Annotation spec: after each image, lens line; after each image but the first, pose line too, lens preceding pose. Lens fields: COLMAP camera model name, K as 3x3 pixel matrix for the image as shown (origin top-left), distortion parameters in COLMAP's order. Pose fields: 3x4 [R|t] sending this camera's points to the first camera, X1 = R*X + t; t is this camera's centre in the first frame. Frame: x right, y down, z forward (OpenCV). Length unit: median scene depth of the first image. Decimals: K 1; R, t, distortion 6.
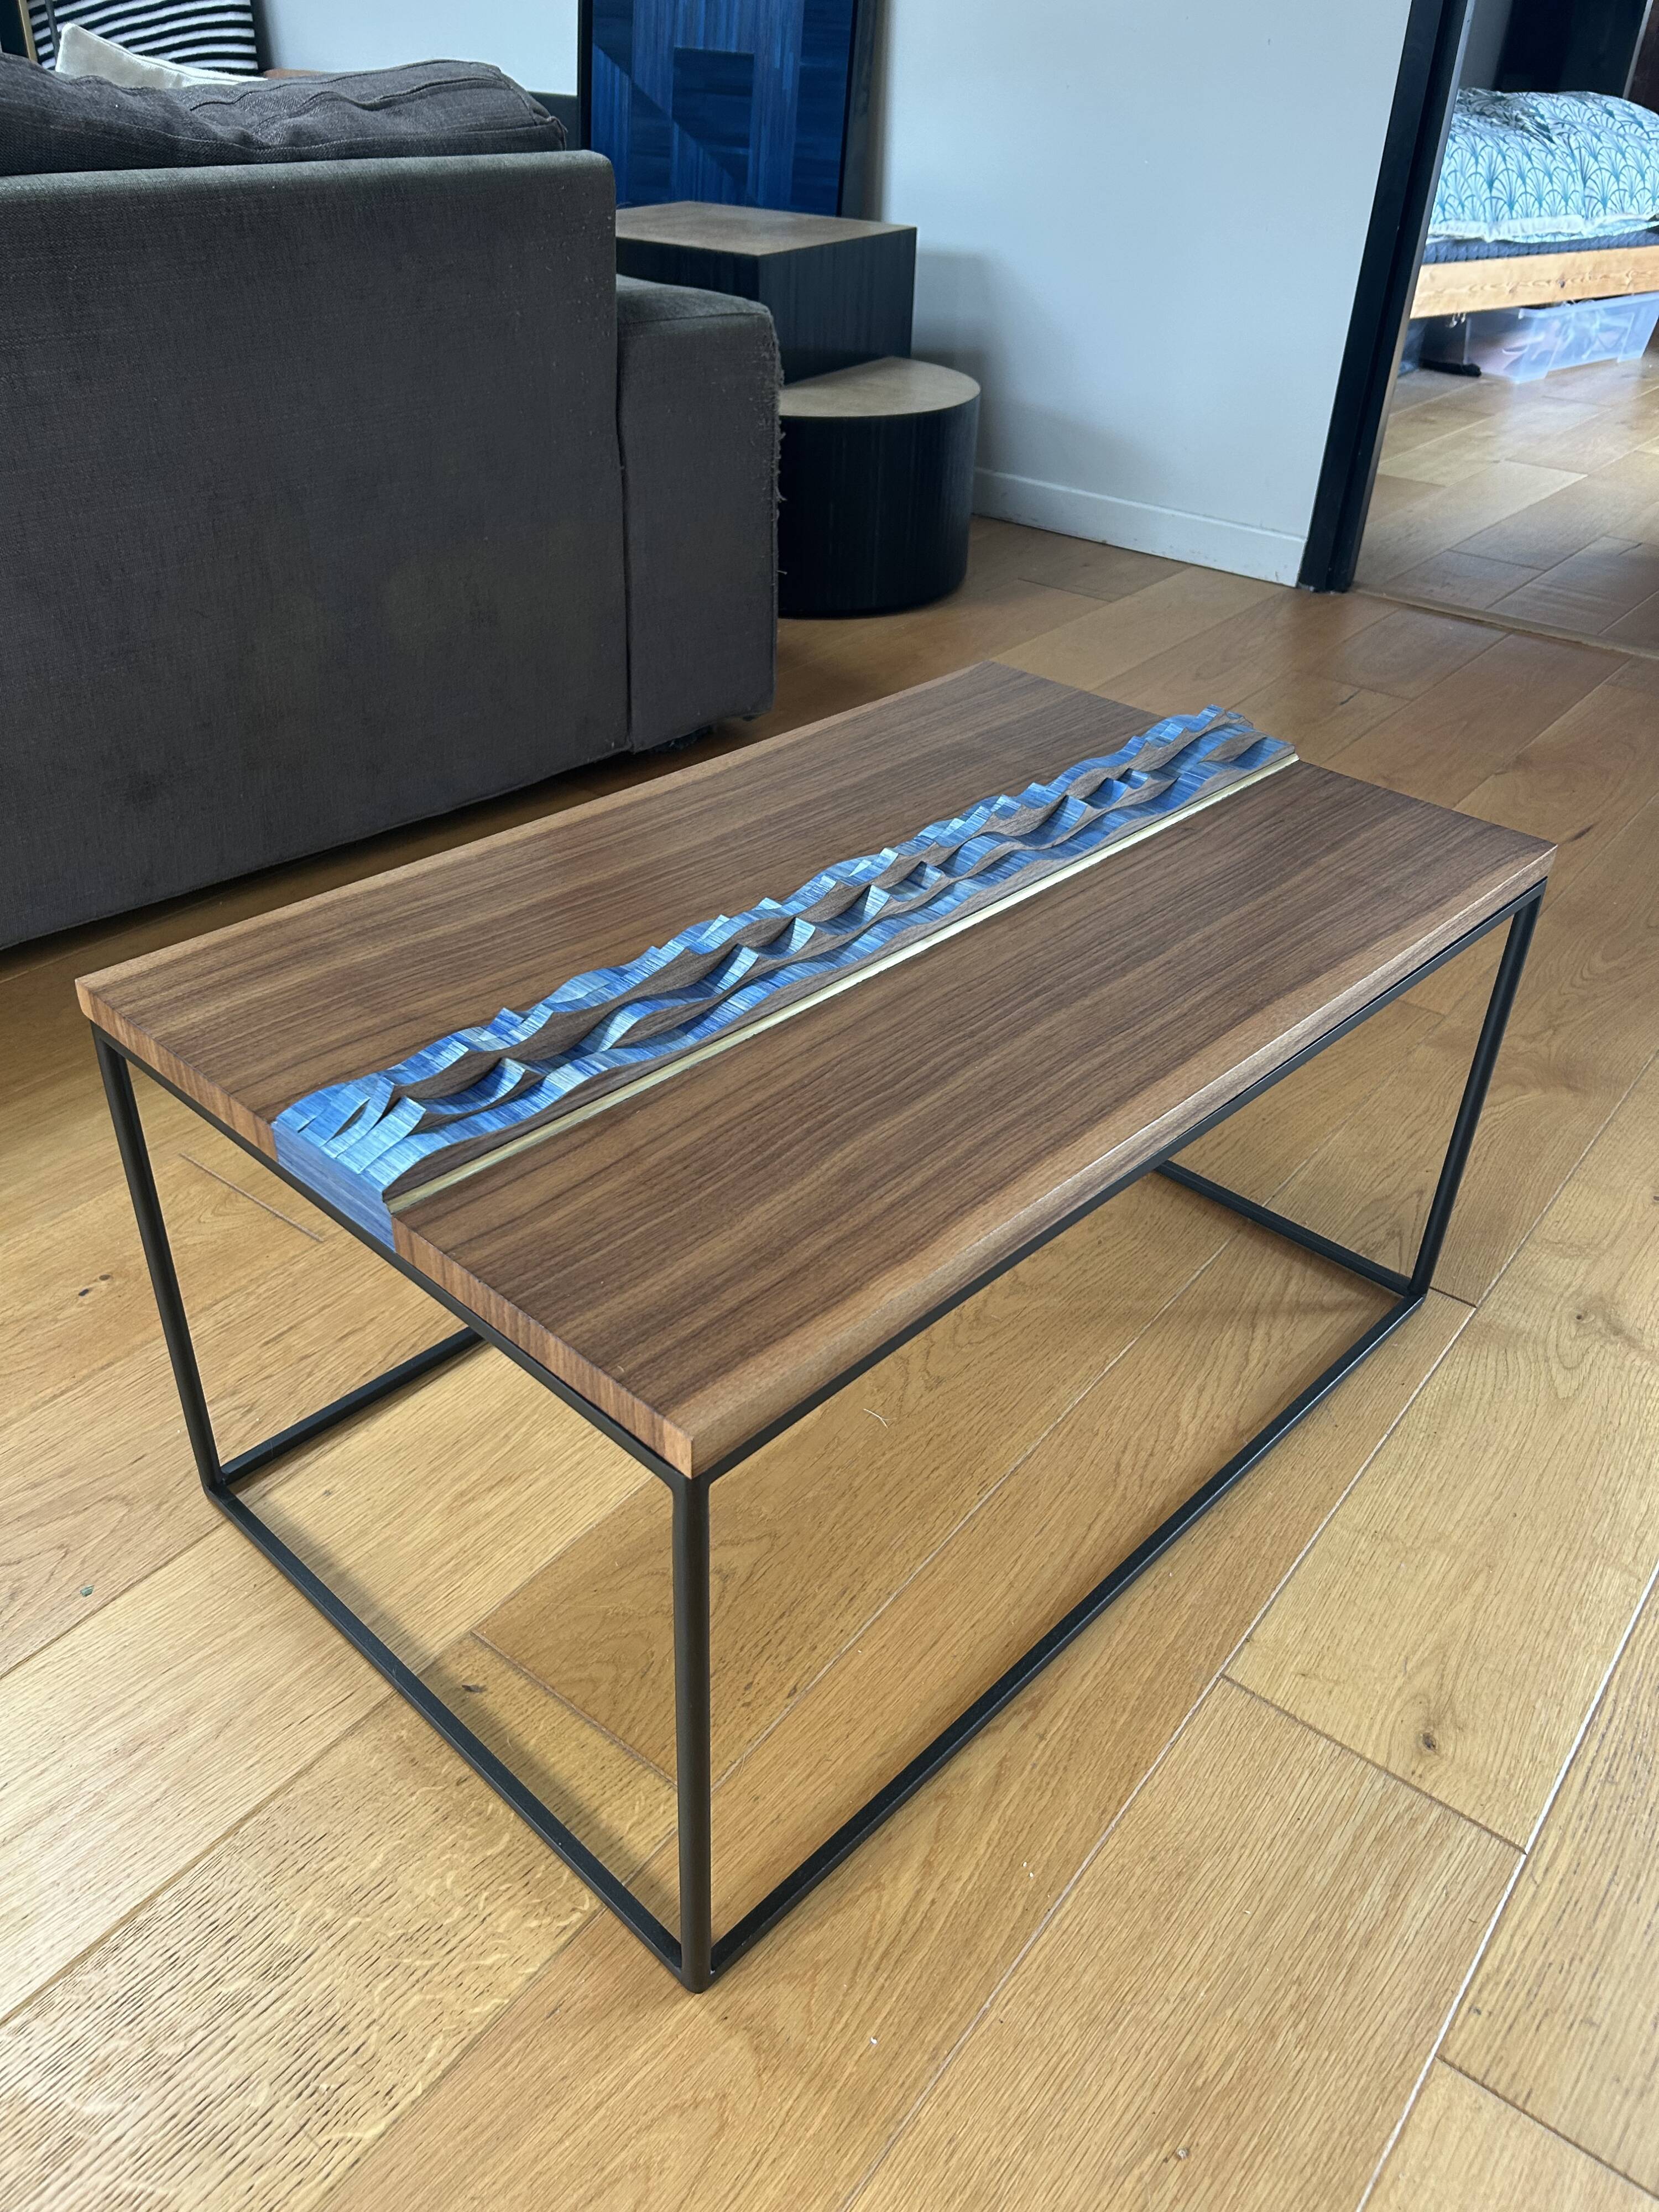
lens RADIAL K [[1674.1, 0, 846.3], [0, 1674.1, 1104.9], [0, 0, 1]] dist [0.037614, -0.043653]
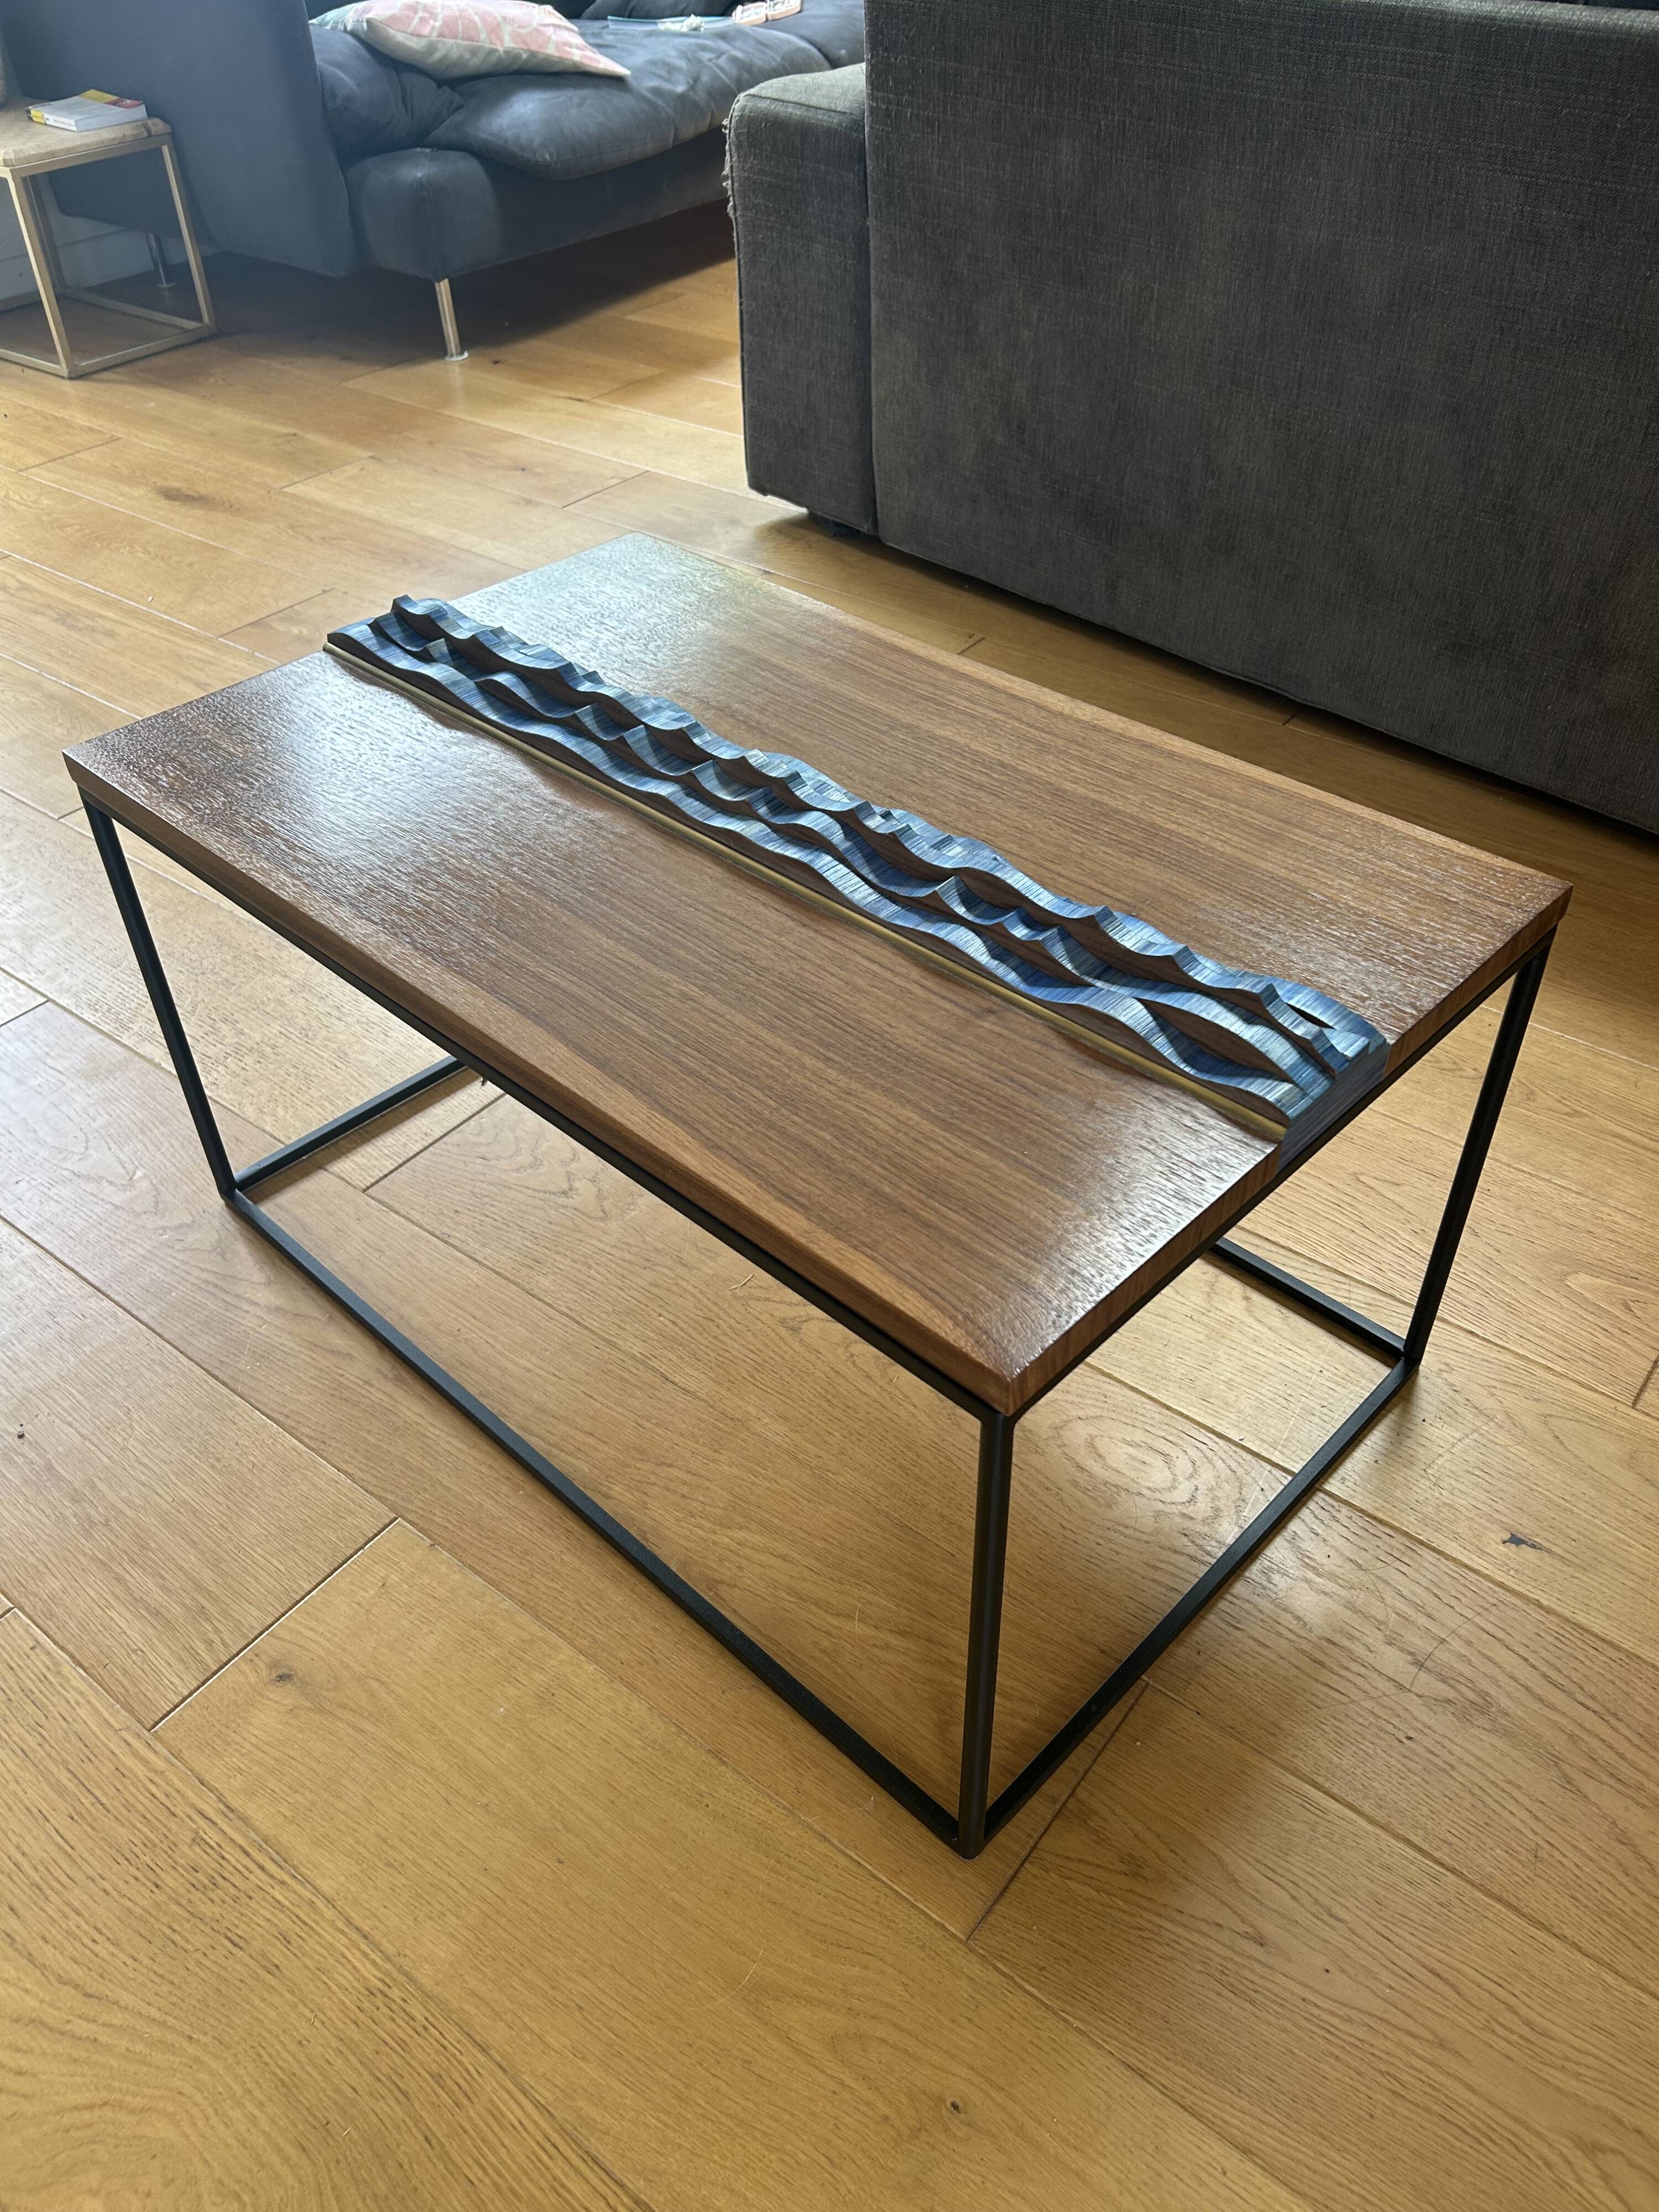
lens RADIAL K [[1674.1, 0, 840.6], [0, 1674.1, 1112.6], [0, 0, 1]] dist [0.037614, -0.043653]
pose [[-0.009165, 0.615309, -0.788233, 0.936730], [-0.538490, 0.661170, 0.522383, -0.556633], [0.842582, 0.429243, 0.325278, 0.812811]]
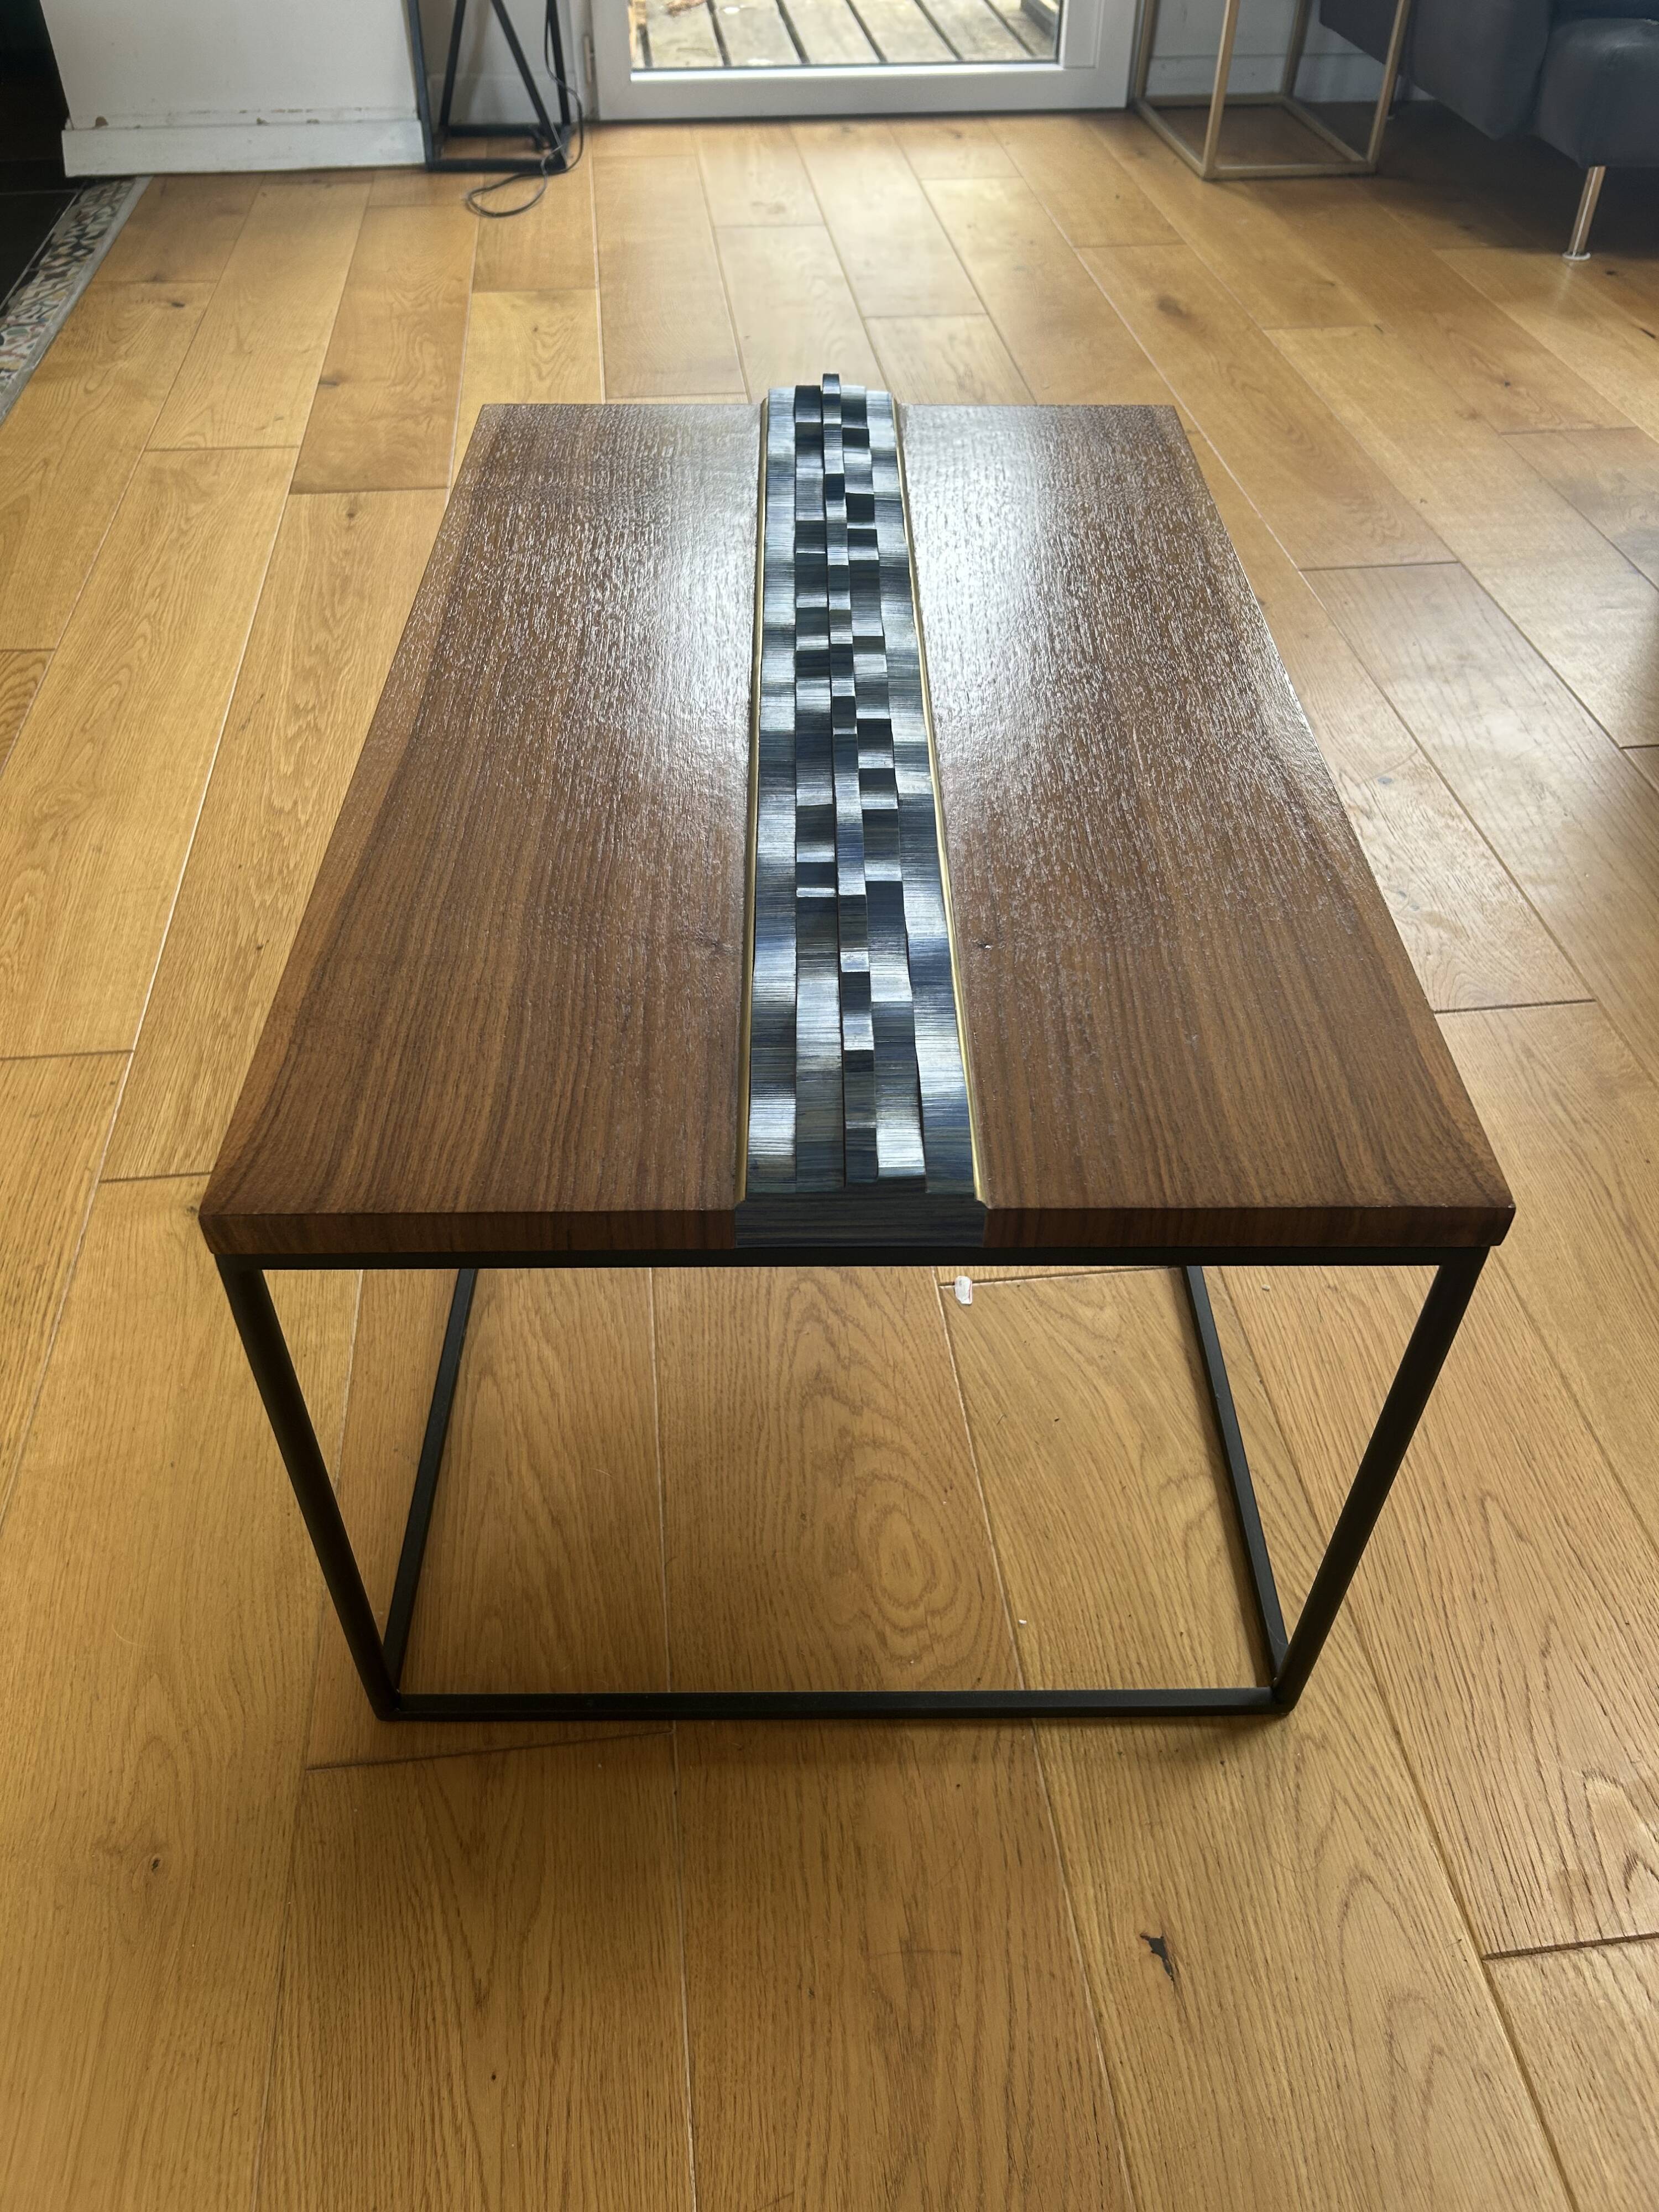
lens RADIAL K [[1674.1, 0, 835.8], [0, 1674.1, 1118.3], [0, 0, 1]] dist [0.037614, -0.043653]
pose [[-0.717616, 0.445473, -0.535333, 0.624232], [-0.416656, 0.341319, 0.842555, -0.807424], [0.558055, 0.827680, -0.059327, 1.271341]]
